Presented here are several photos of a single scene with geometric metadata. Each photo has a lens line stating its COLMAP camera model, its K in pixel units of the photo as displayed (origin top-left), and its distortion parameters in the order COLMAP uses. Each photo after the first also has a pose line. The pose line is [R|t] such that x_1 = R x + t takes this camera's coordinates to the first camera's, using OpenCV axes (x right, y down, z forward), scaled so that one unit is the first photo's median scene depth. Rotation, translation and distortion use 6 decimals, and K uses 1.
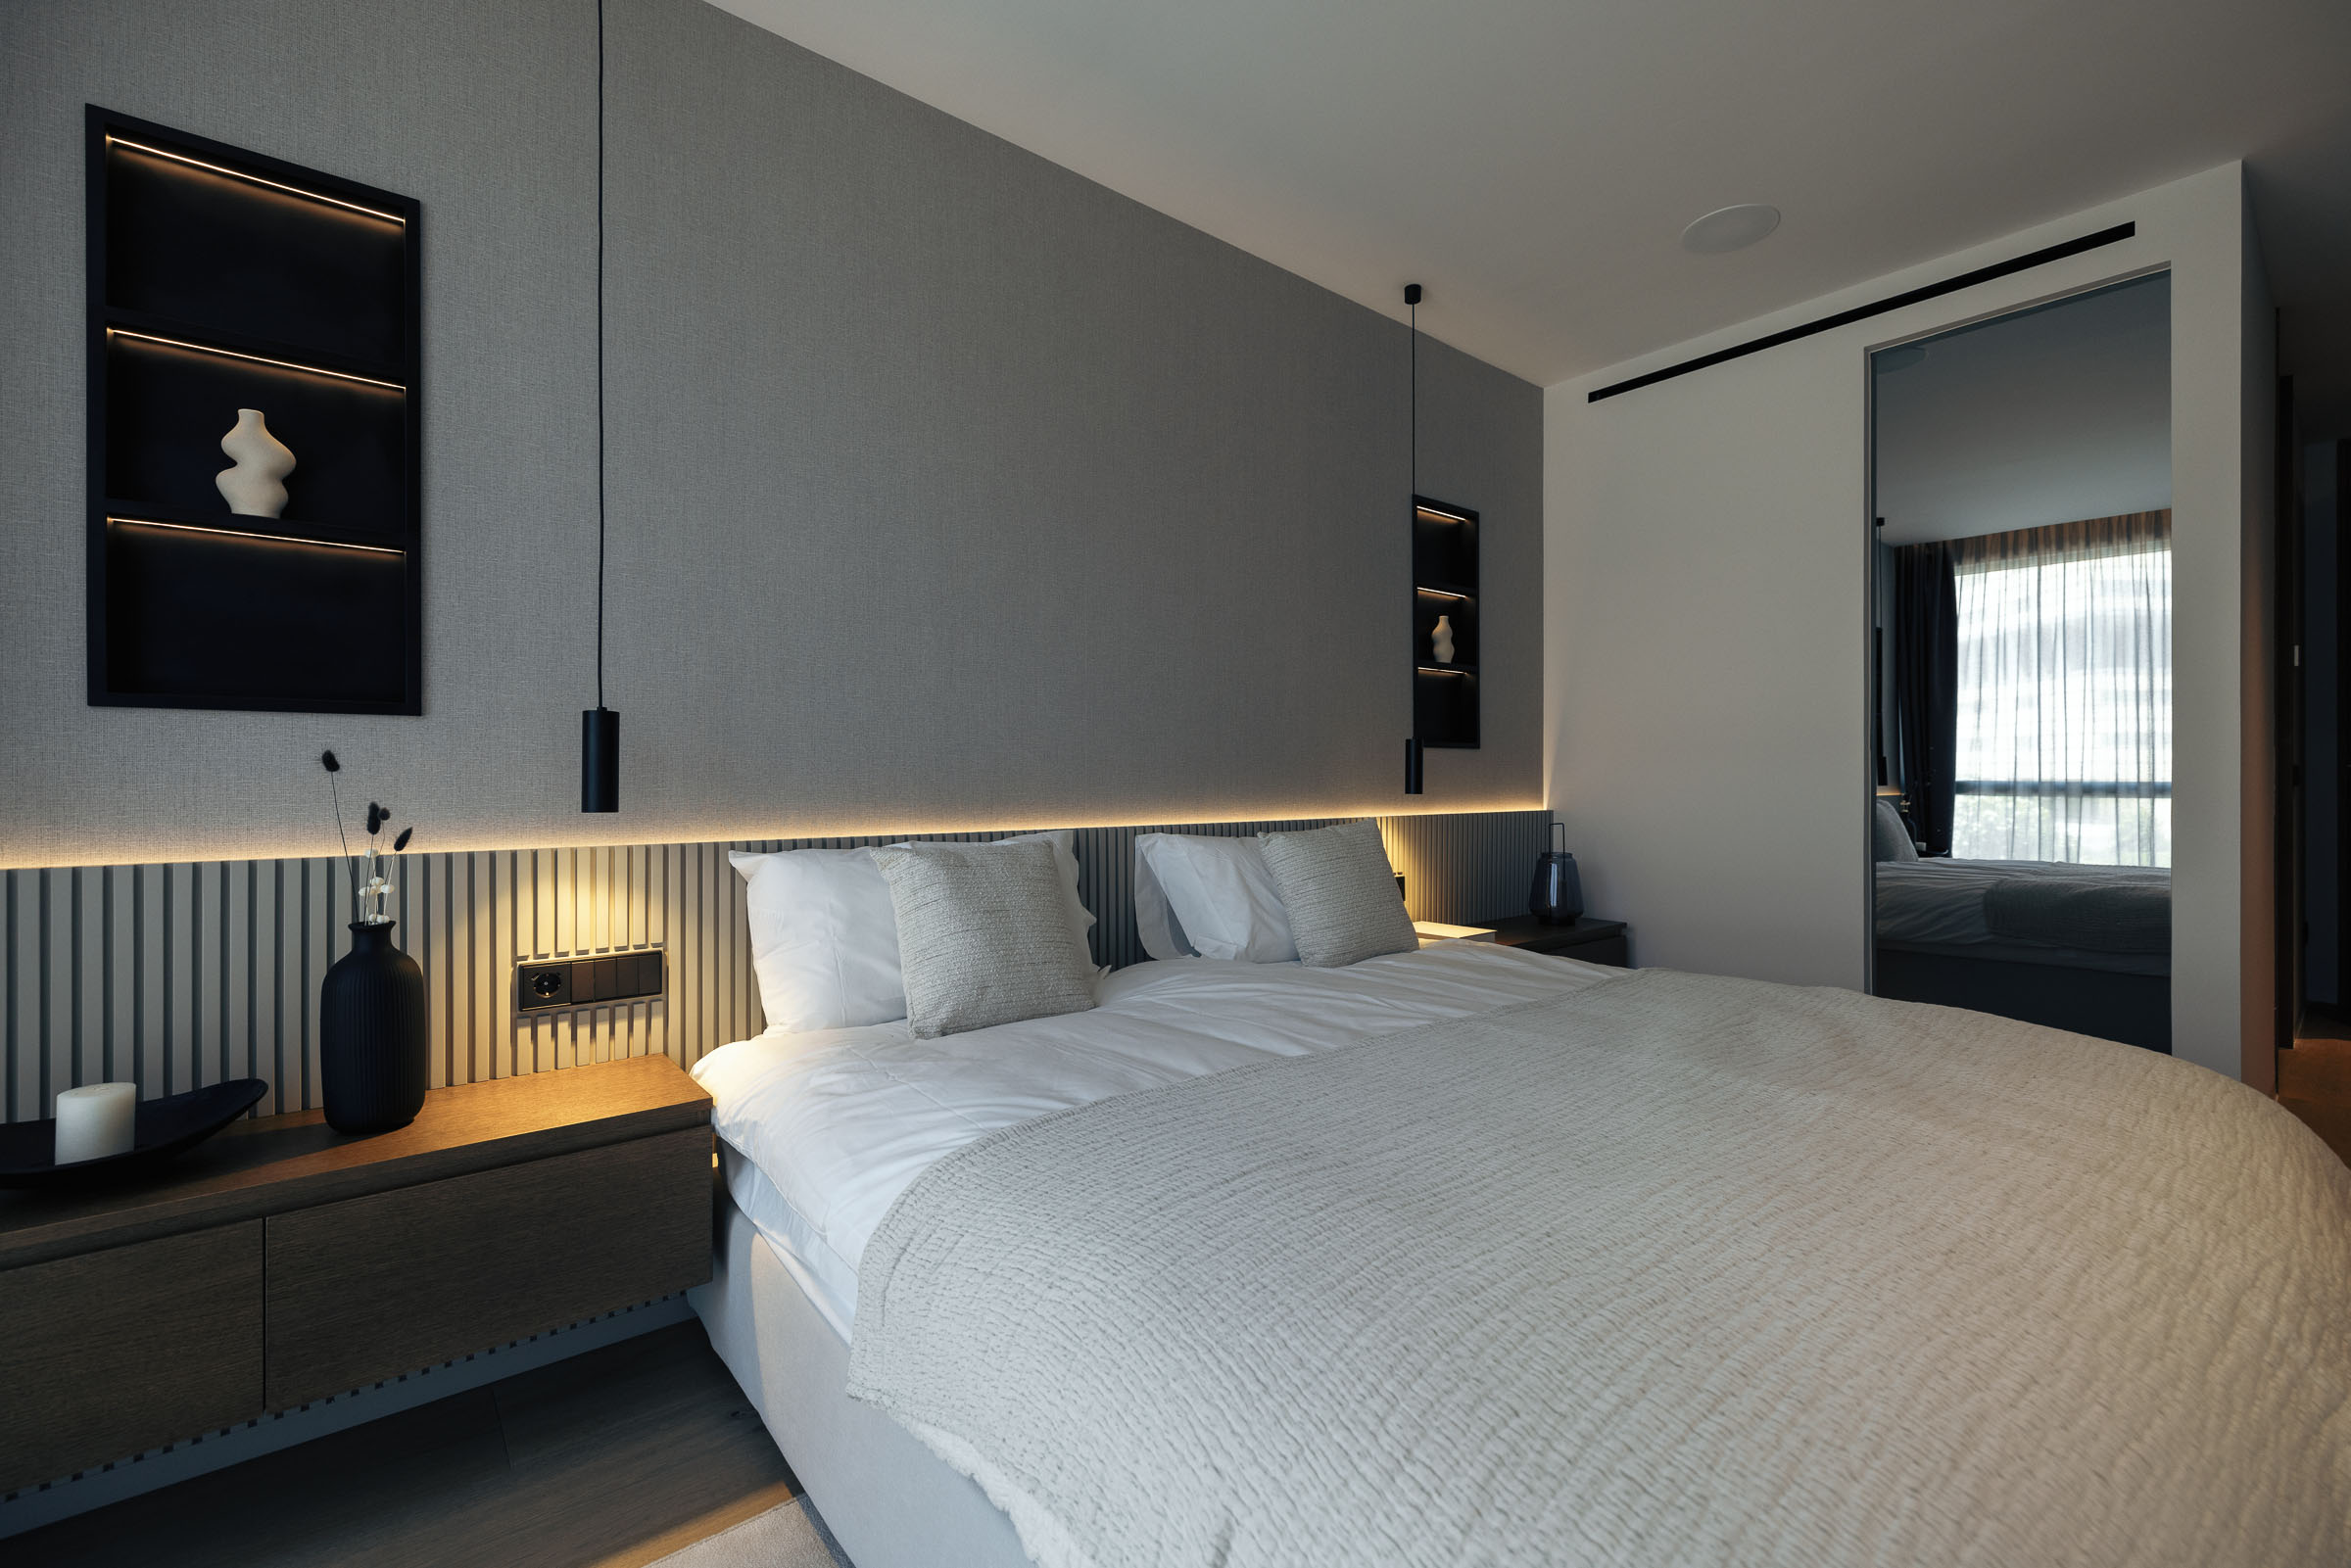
lens RADIAL K [[1021.2, 0, 1175.5], [0, 1021.2, 784.0], [0, 0, 1]] dist [-0.001643, -0.000508]
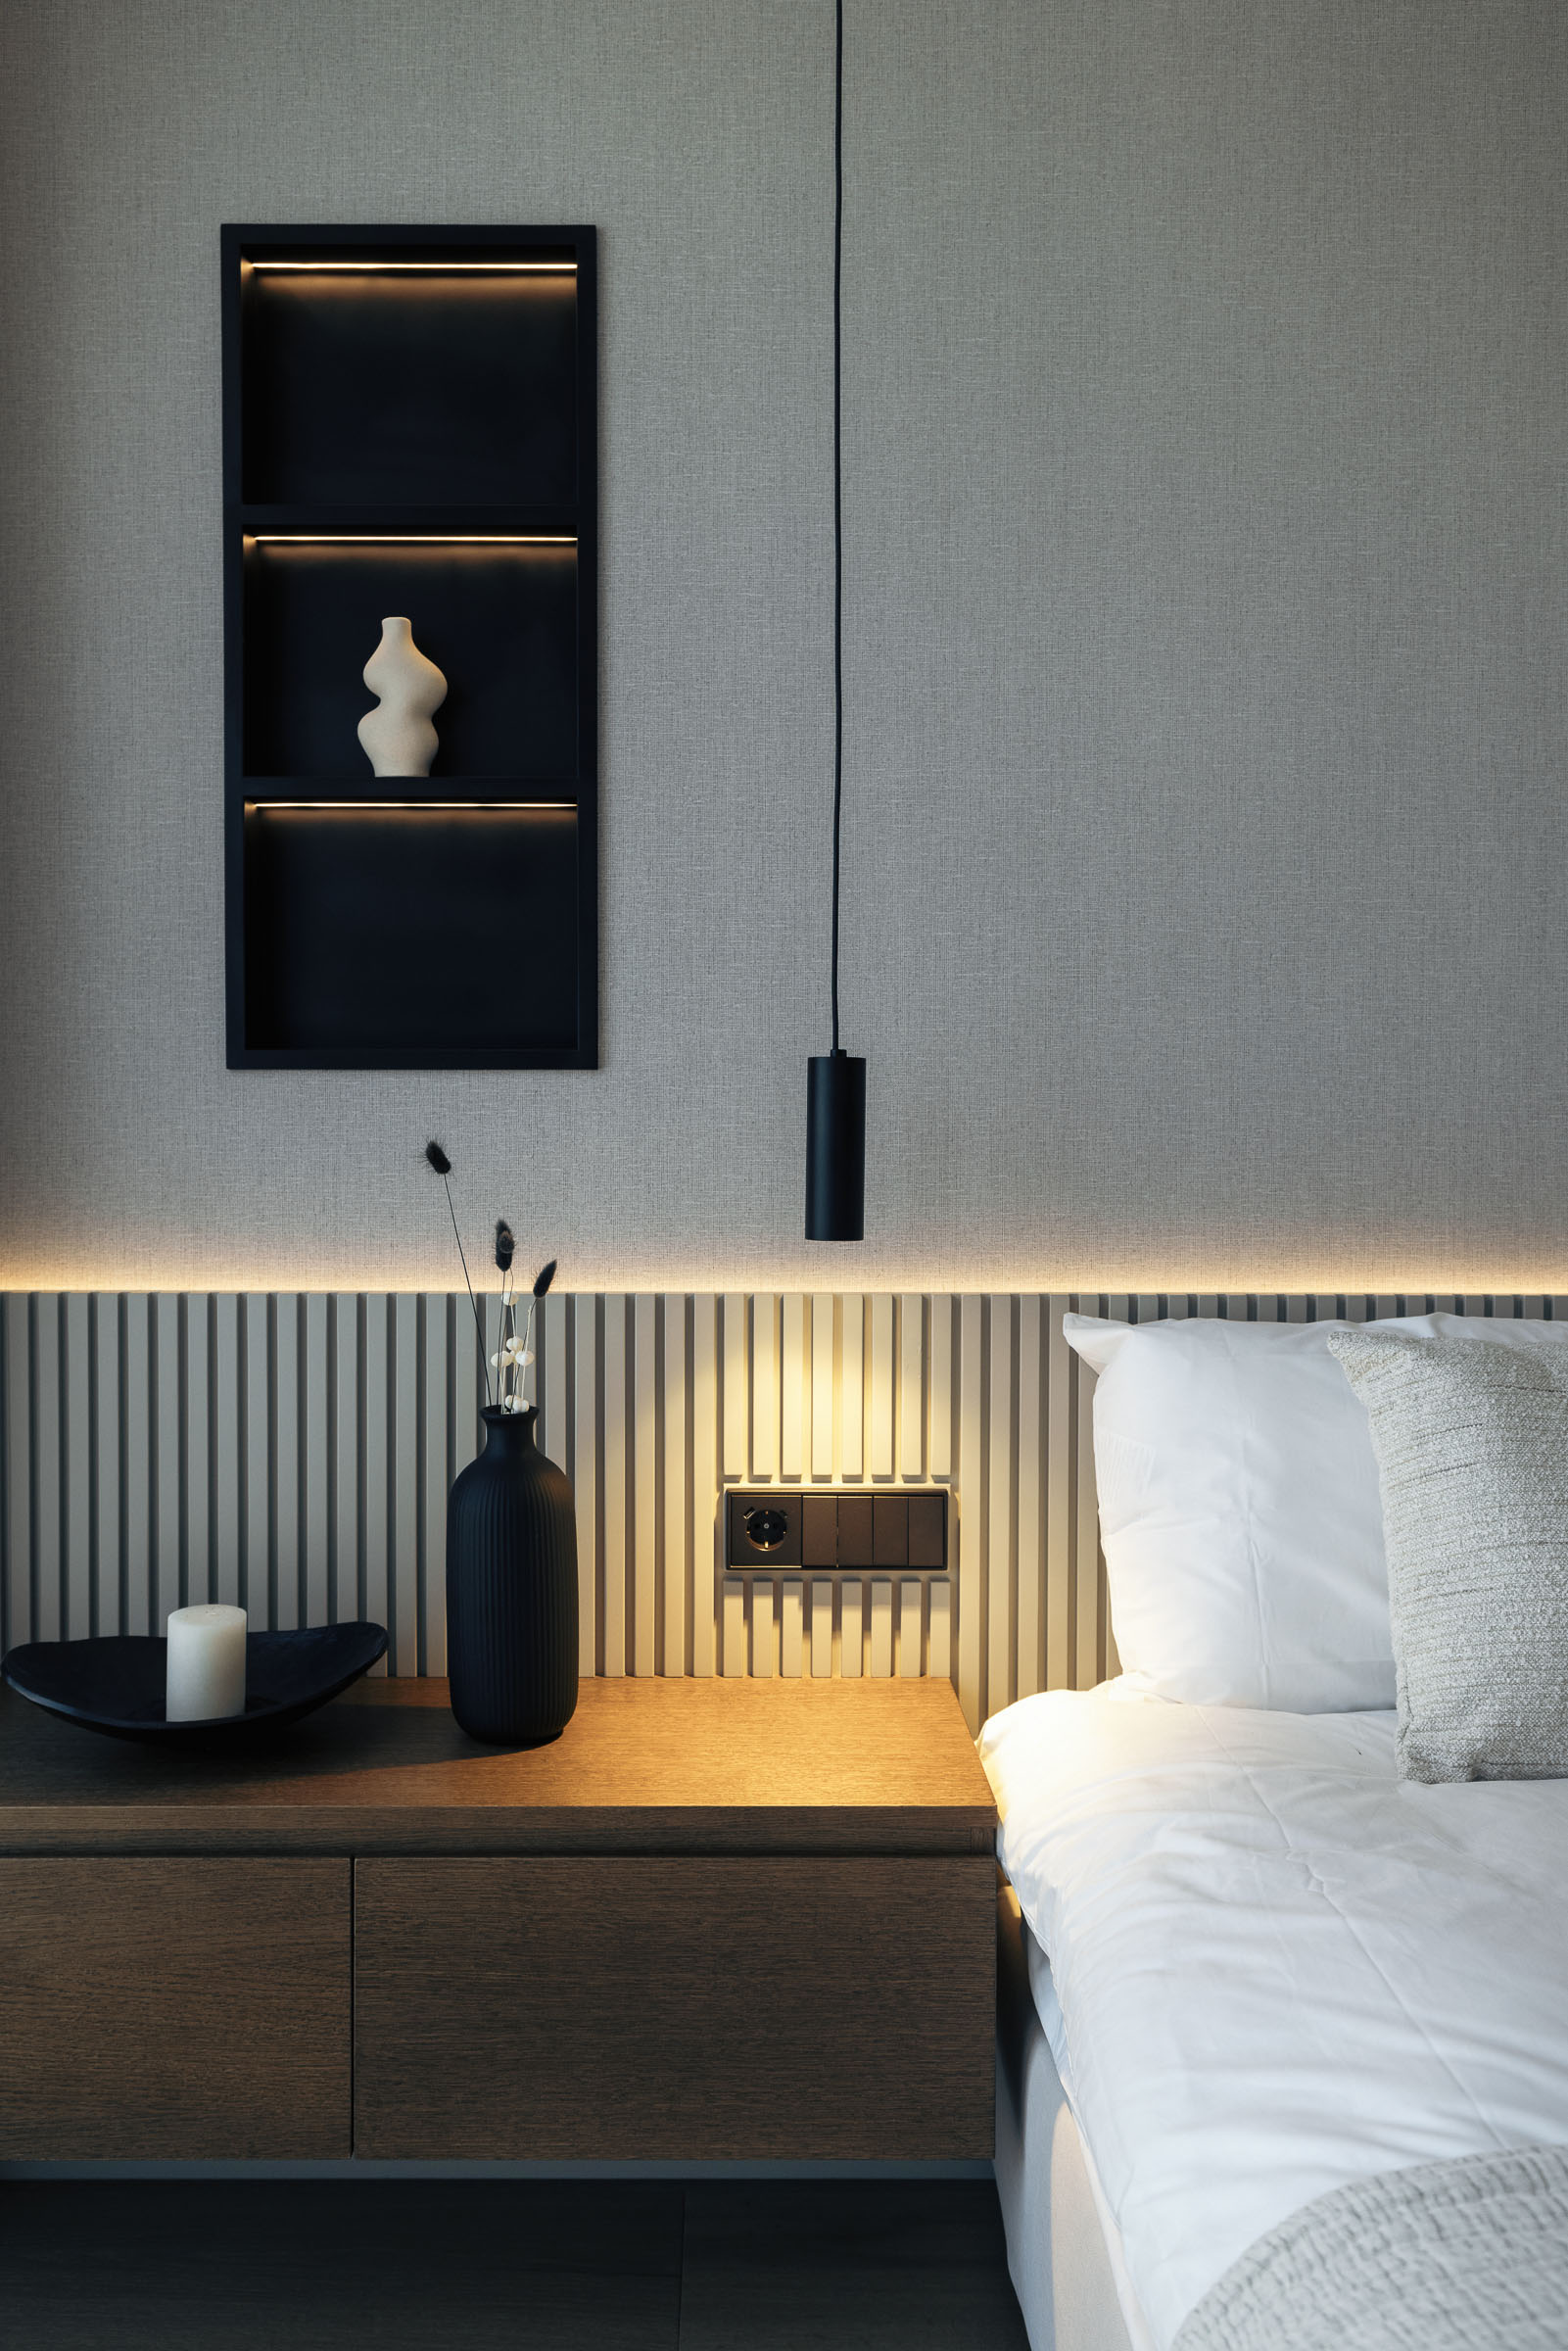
lens RADIAL K [[1772.3, 0, 783.2], [0, 1772.3, 1114.0], [0, 0, 1]] dist [0.003895, 0.003526]
pose [[0.767799, 0.013715, -0.640544, 0.033052], [-0.003305, 0.999842, 0.017447, -0.057831], [0.640682, -0.011279, 0.767723, 0.244604]]
